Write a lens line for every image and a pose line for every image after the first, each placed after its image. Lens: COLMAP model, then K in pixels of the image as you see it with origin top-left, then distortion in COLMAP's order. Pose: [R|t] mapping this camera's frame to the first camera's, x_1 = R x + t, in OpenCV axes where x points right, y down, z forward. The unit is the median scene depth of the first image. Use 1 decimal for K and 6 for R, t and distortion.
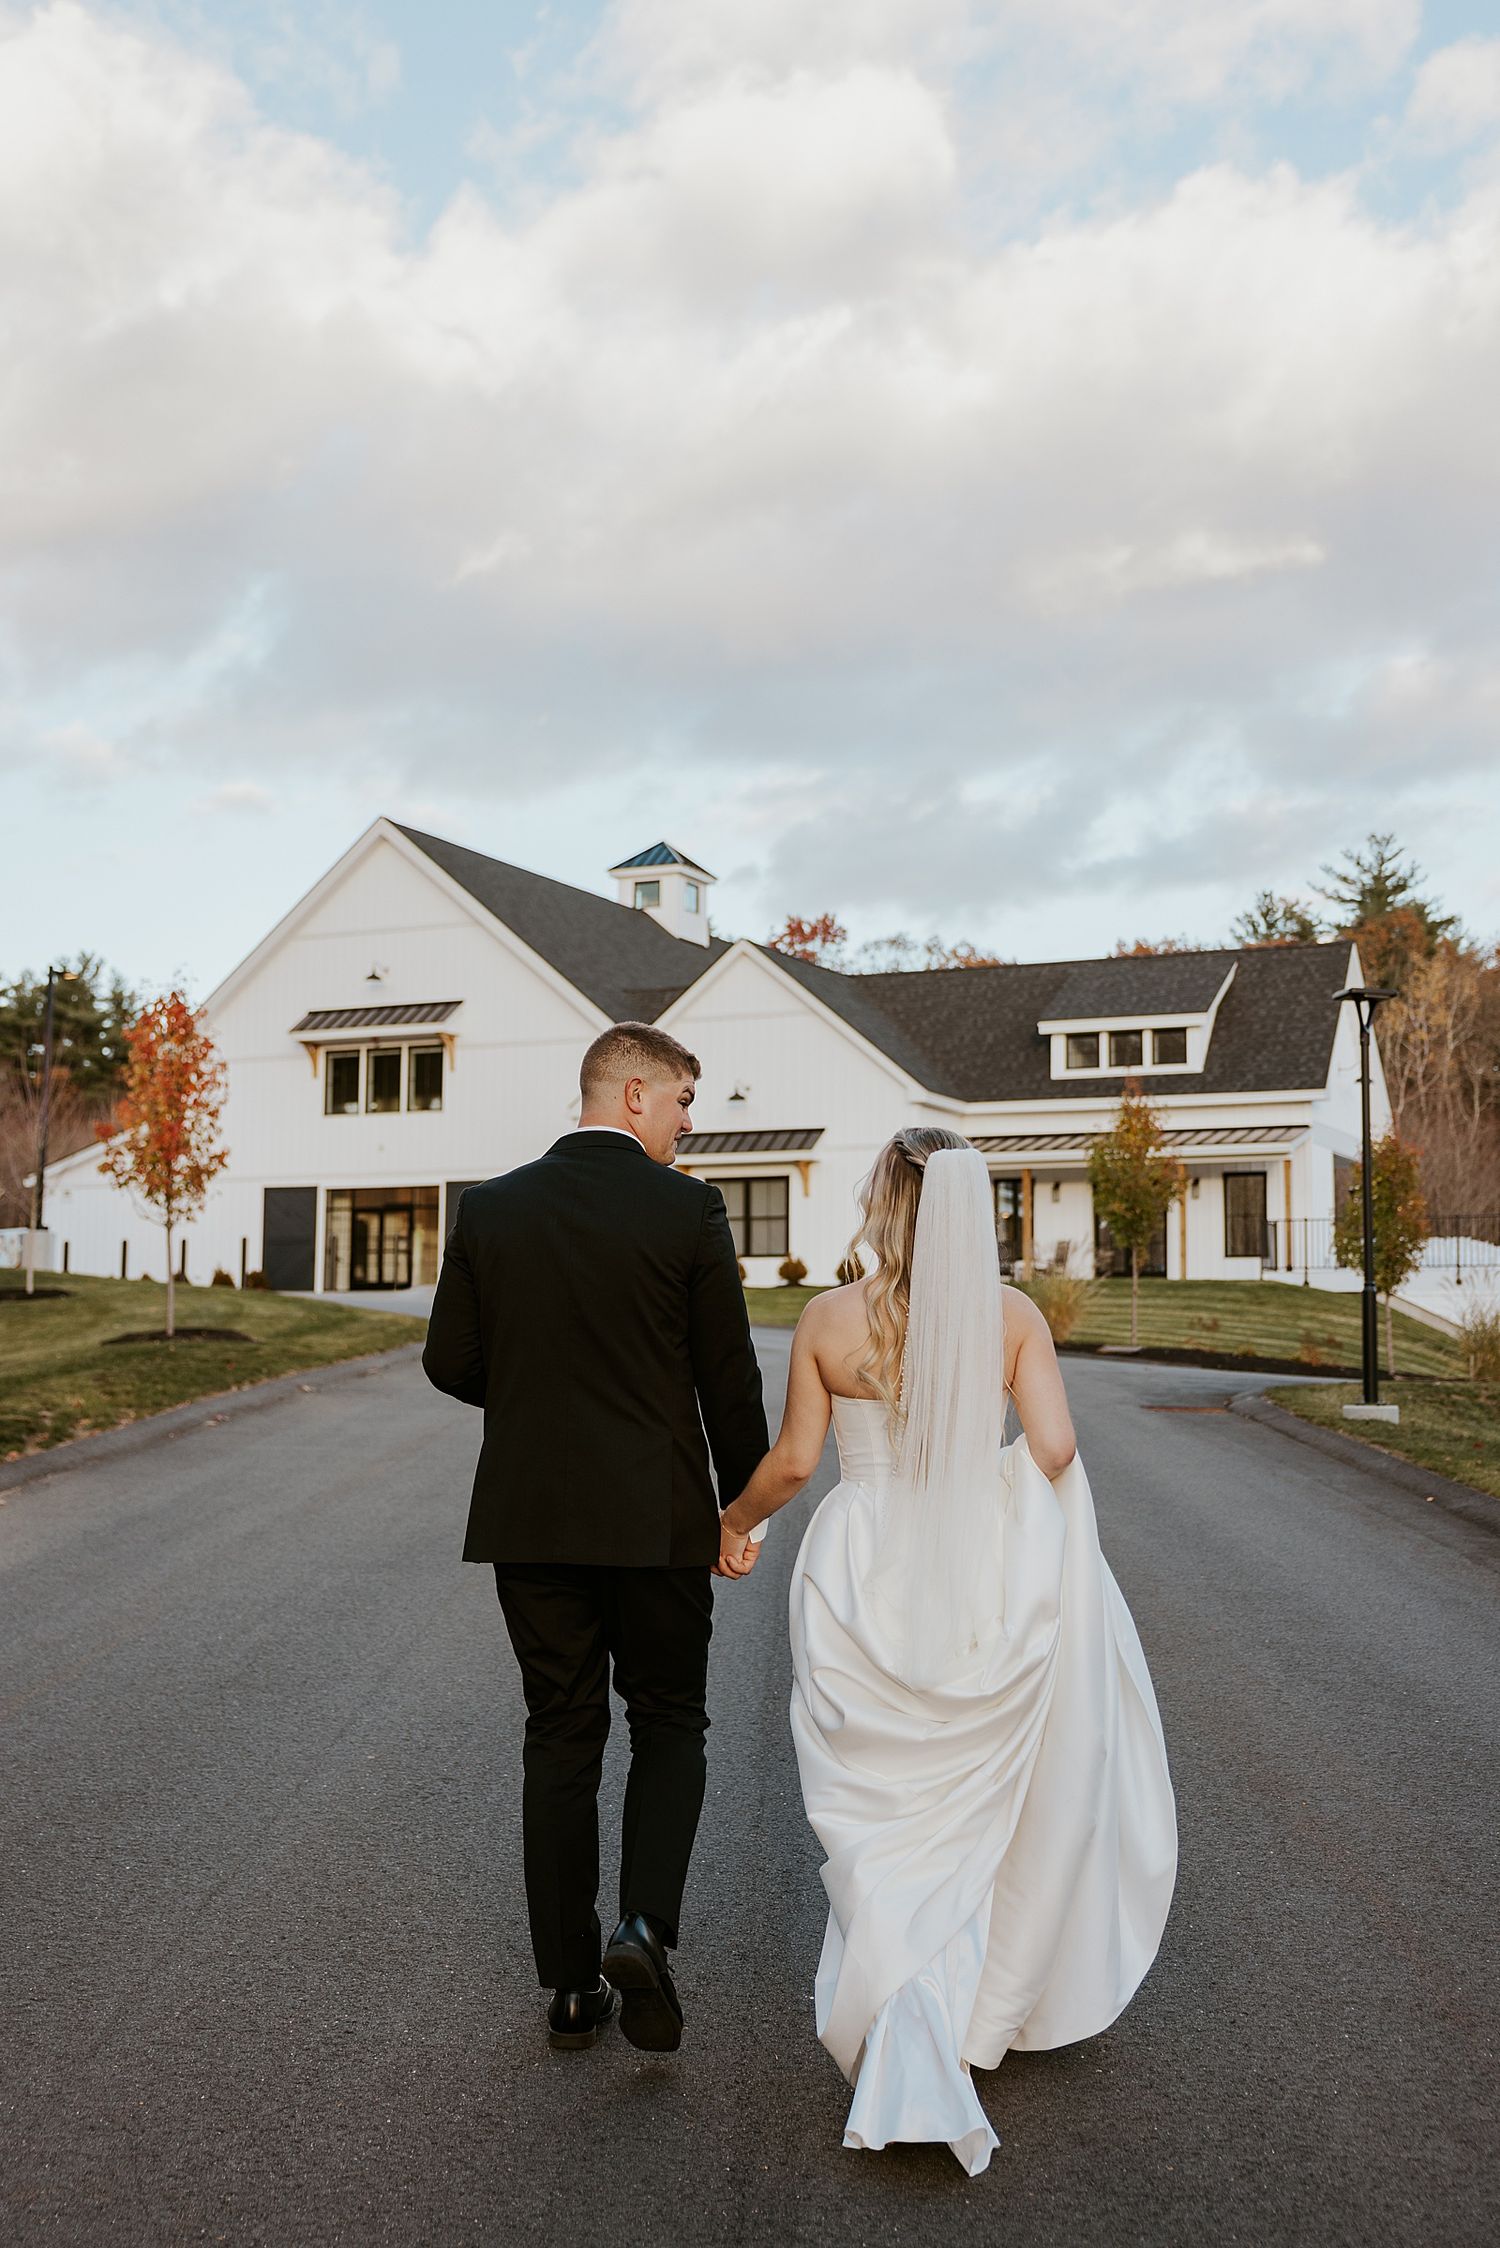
lens RADIAL K [[2448.6, 0, 750.0], [0, 2448.6, 1124.0], [0, 0, 1]] dist [-0.008931, -0.002708]
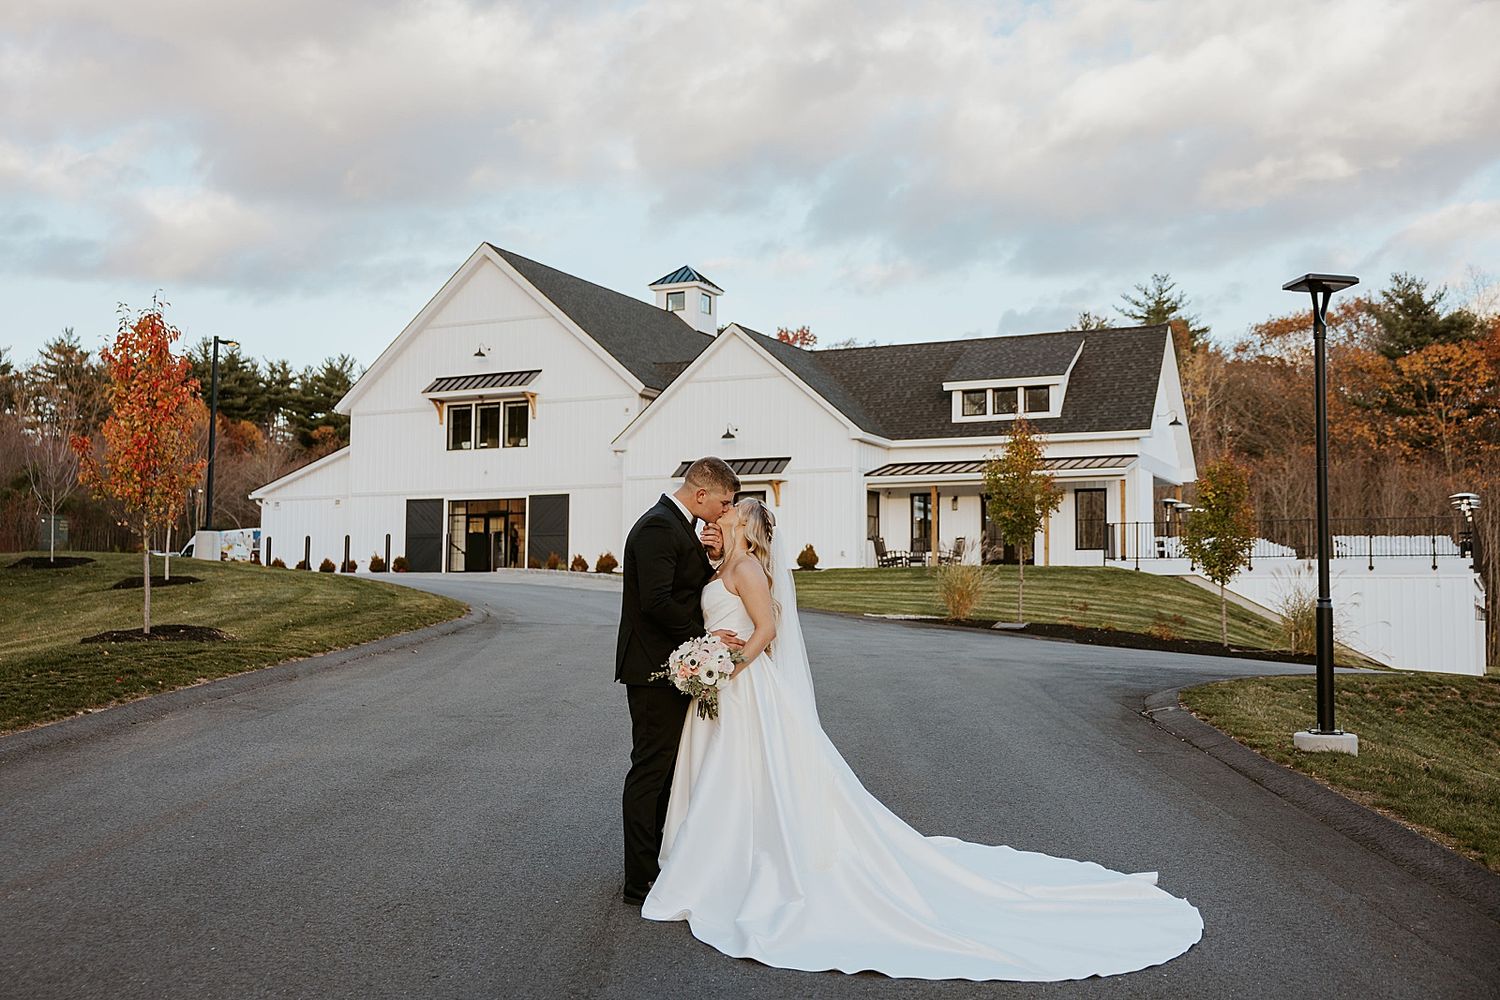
lens RADIAL K [[1491.0, 0, 720.9], [0, 1491.0, 502.4], [0, 0, 1]] dist [0.002033, 0.002704]
pose [[0.999629, 0.000386, -0.027237, 0.012805], [0.000344, 0.999641, 0.026804, 0.004120], [0.027237, -0.026804, 0.999270, 0.129148]]
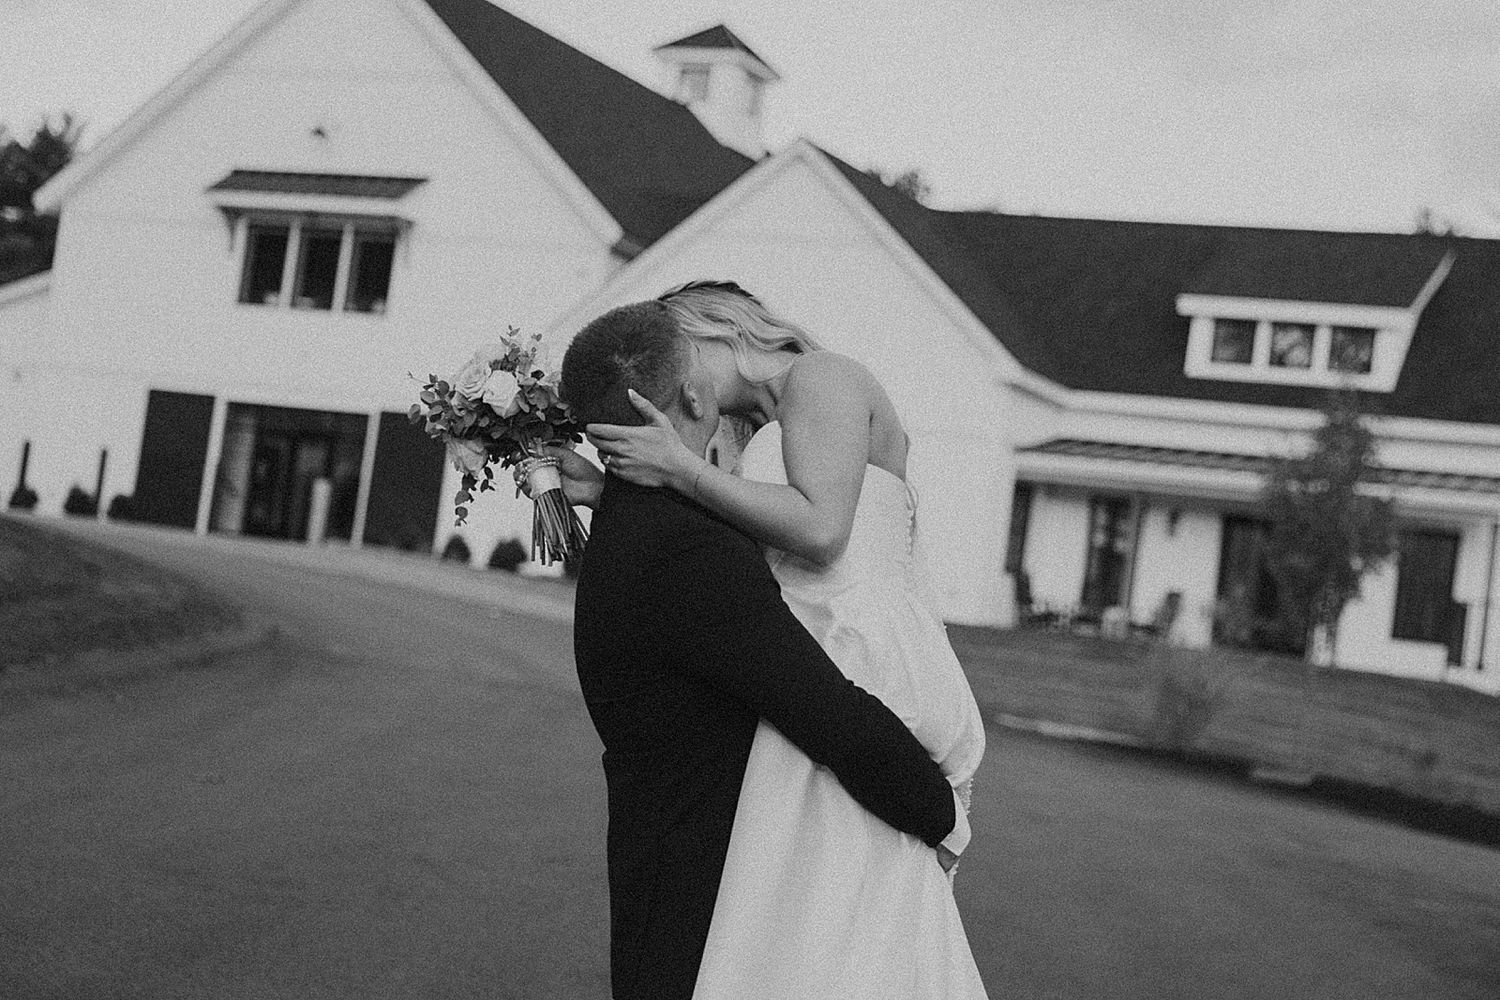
lens RADIAL K [[2699.5, 0, 750.0], [0, 2699.5, 500.0], [0, 0, 1]] dist [0.002815, 0.019318]
pose [[0.991791, 0.127143, -0.013638, 0.006347], [-0.126555, 0.991244, 0.037661, 0.005236], [0.018307, -0.035626, 0.999197, 0.160839]]
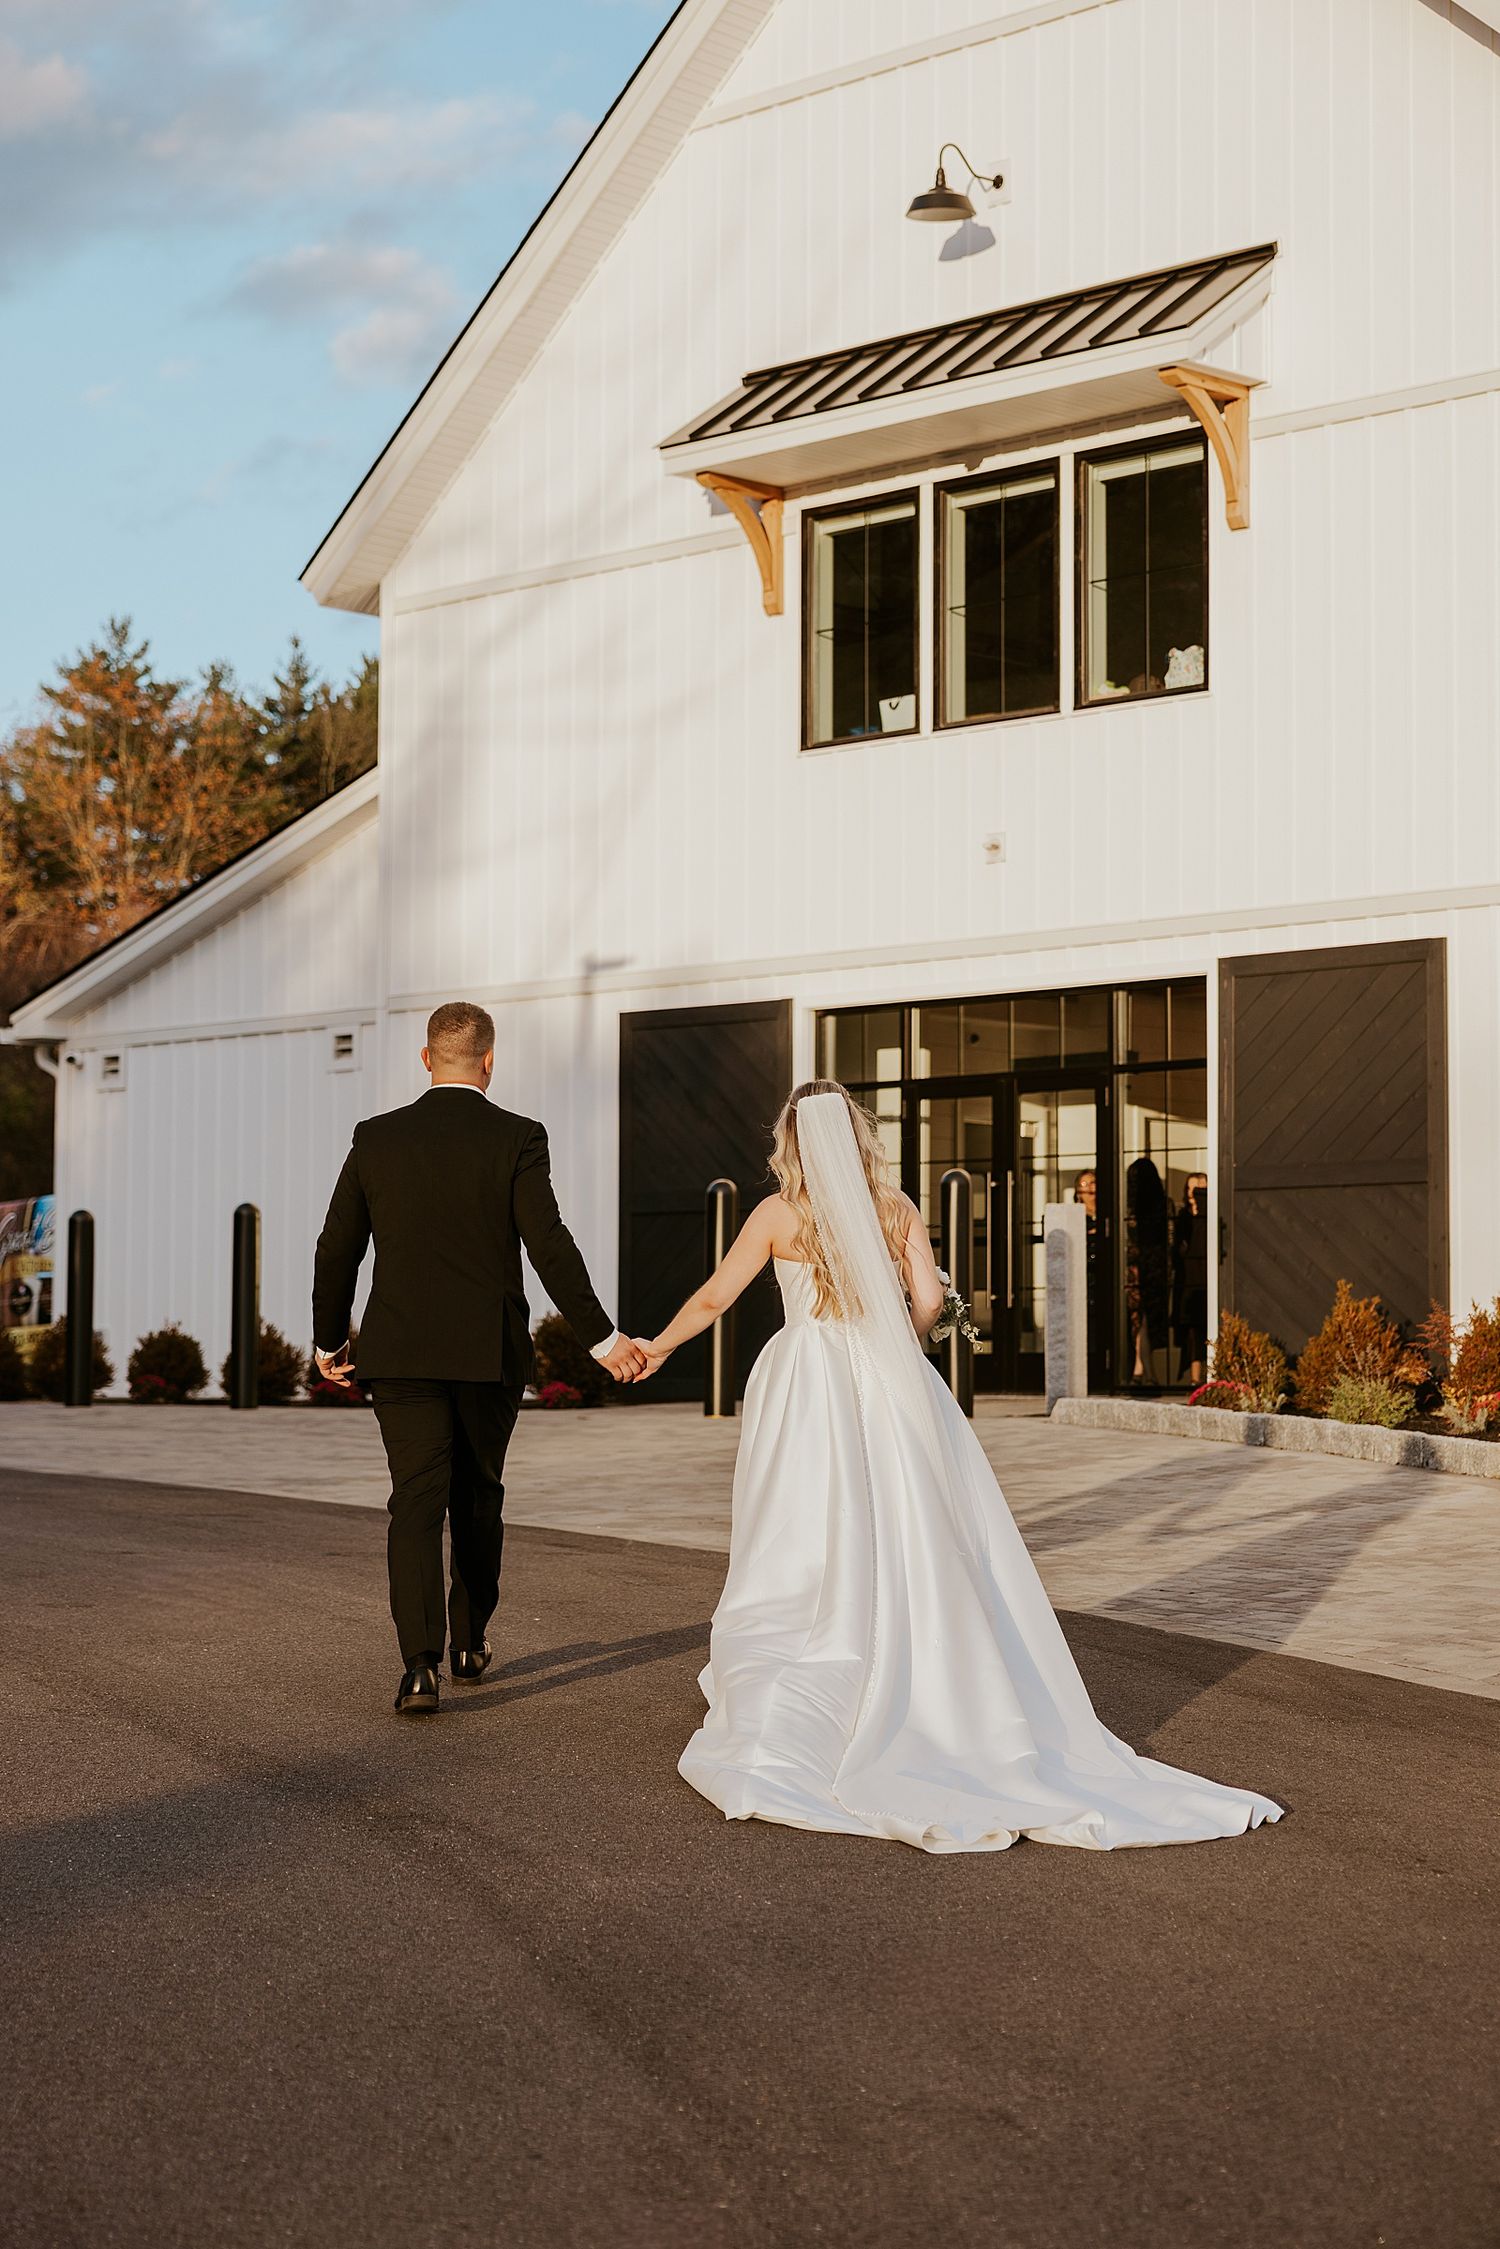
lens RADIAL K [[4165.2, 0, 750.0], [0, 4165.2, 1124.5], [0, 0, 1]] dist [0.384247, -0.002605]
pose [[0.944224, -0.025985, -0.328276, -0.026578], [0.036821, 0.998962, 0.026834, 0.028141], [0.327238, -0.037425, 0.944201, 0.581557]]
